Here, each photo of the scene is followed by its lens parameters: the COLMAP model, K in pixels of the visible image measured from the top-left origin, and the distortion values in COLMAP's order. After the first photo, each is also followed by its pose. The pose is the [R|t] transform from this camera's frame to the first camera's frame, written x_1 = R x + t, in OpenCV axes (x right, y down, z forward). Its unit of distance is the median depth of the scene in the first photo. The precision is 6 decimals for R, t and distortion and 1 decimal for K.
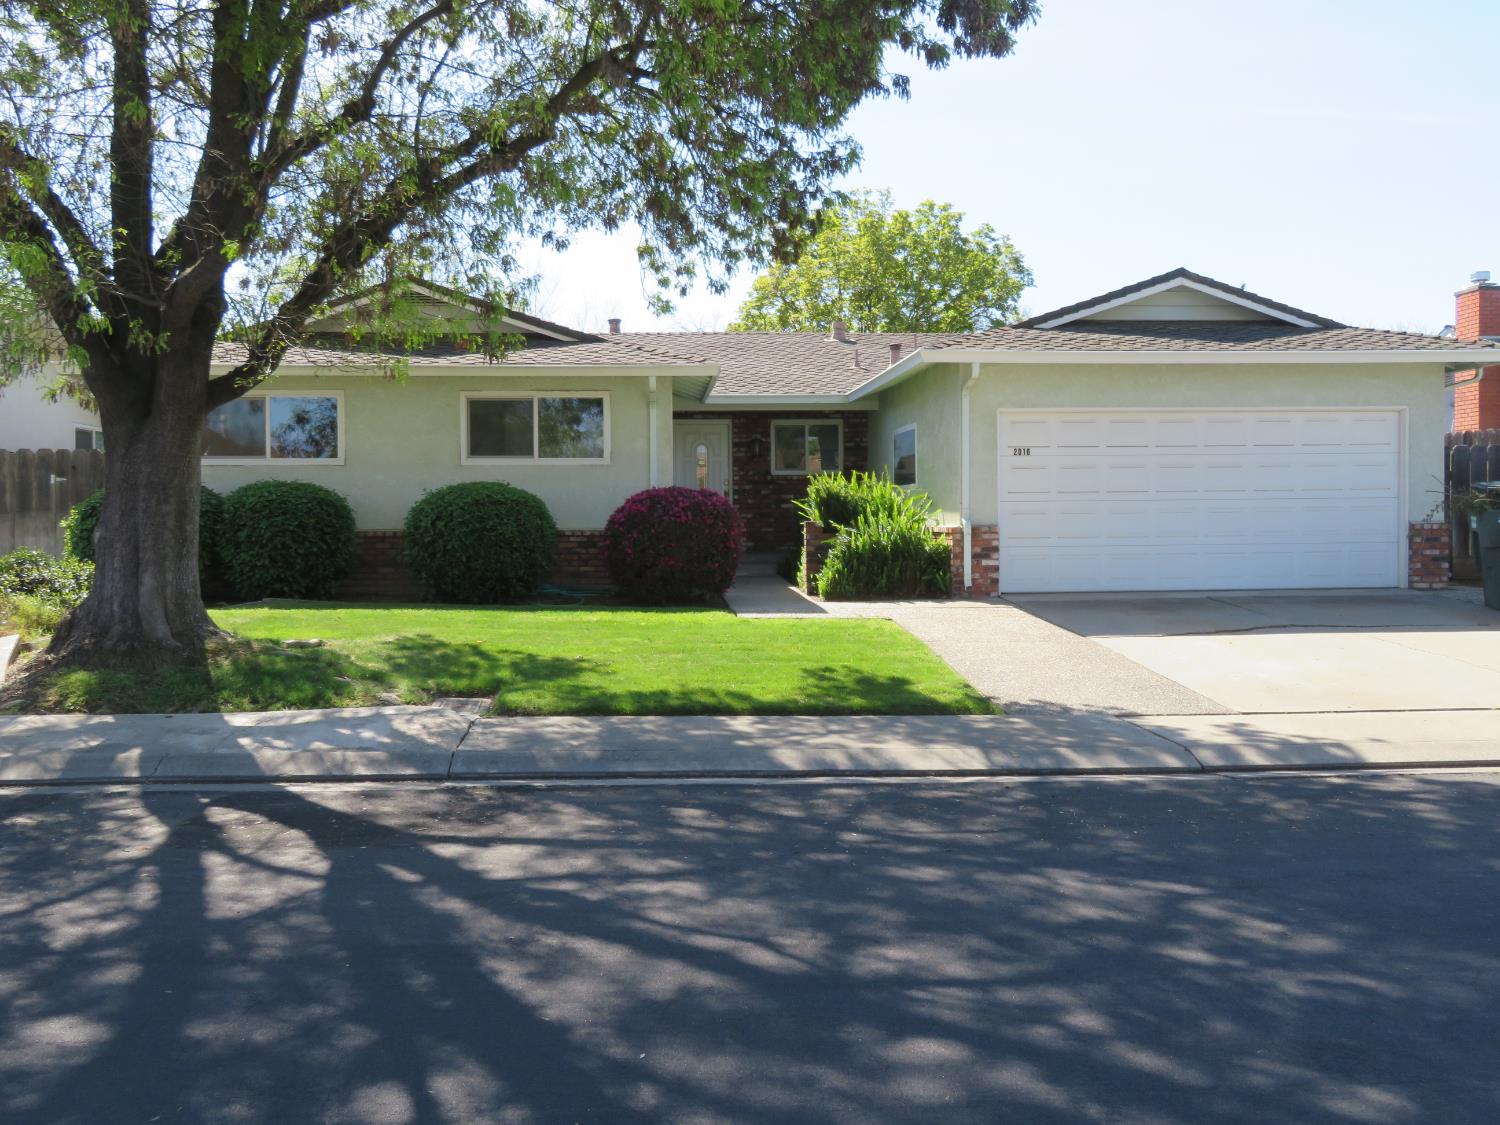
lens RADIAL K [[1404.9, 0, 750.0], [0, 1404.9, 562.5], [0, 0, 1]] dist [0.057030, -0.006674]
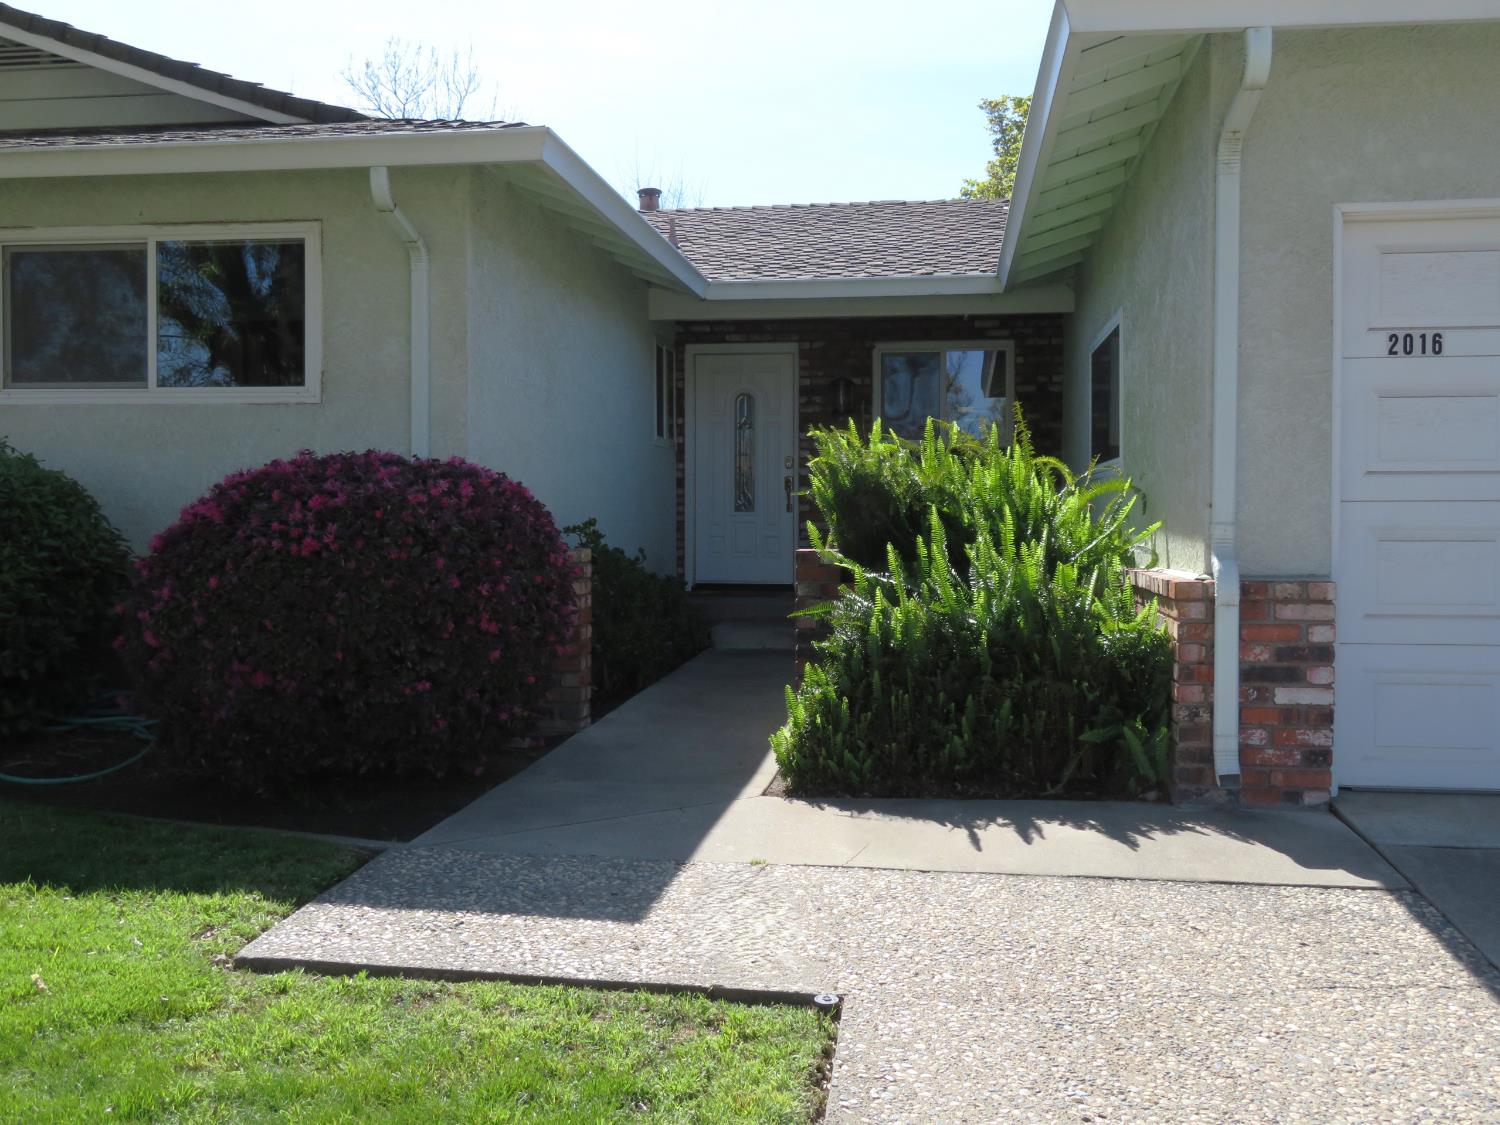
lens RADIAL K [[1462.0, 0, 750.0], [0, 1462.0, 562.5], [0, 0, 1]] dist [0.013429, -0.003692]
pose [[0.979044, 0.016420, -0.202984, 0.114774], [-0.016671, 0.999861, 0.000478, -0.027482], [0.202964, 0.002916, 0.979182, 0.649476]]
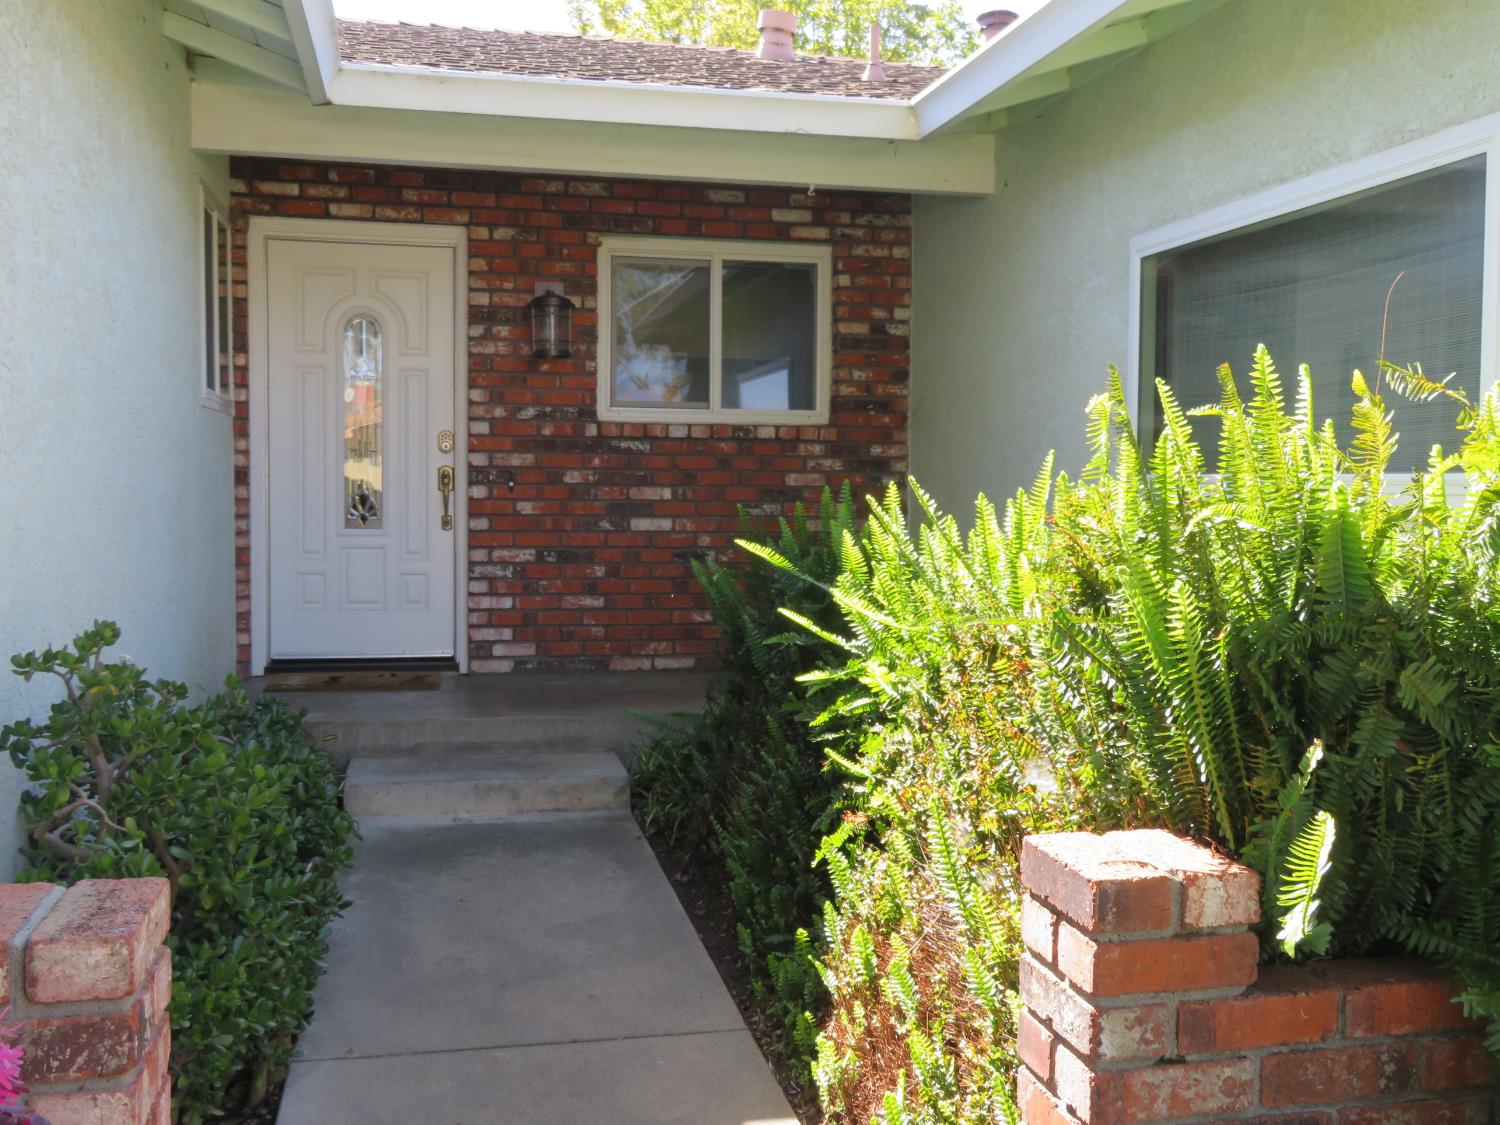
lens RADIAL K [[1430.4, 0, 750.0], [0, 1430.4, 562.5], [0, 0, 1]] dist [0.002054, 0.000352]
pose [[0.987546, 0.010776, 0.156960, -0.000817], [-0.014699, 0.999607, 0.023859, -0.056111], [-0.156641, -0.025869, 0.987317, 0.977087]]
